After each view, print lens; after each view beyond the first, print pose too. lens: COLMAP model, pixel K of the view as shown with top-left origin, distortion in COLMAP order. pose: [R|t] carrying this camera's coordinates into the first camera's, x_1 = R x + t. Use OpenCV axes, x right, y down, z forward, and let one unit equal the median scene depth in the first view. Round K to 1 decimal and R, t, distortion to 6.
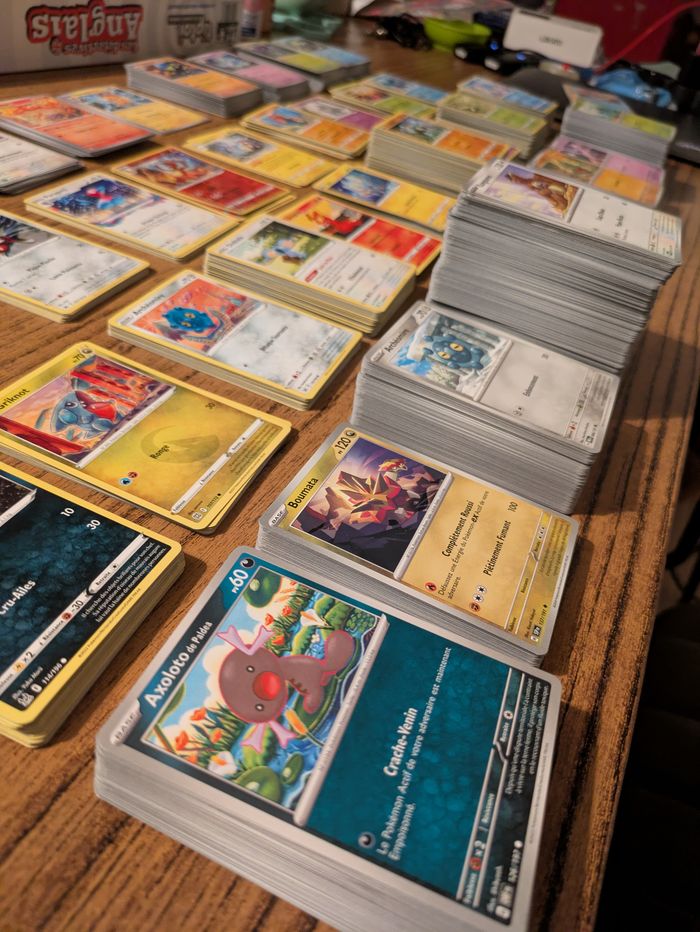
lens RADIAL K [[708.5, 0, 350.0], [0, 708.5, 466.0], [0, 0, 1]] dist [0.038249, -0.097222]
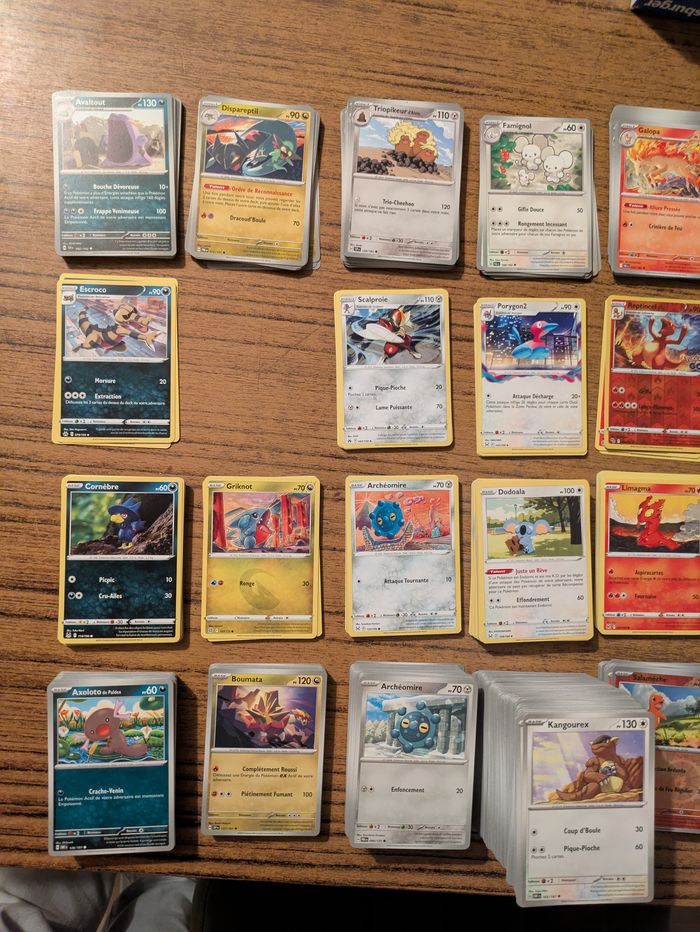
lens RADIAL K [[684.7, 0, 350.0], [0, 684.7, 466.0], [0, 0, 1]] dist [0.044084, -0.075008]
pose [[0.361002, 0.914592, -0.182204, -0.134559], [-0.605764, 0.378524, 0.699836, -1.377554], [0.709033, -0.142270, 0.690675, 0.086168]]
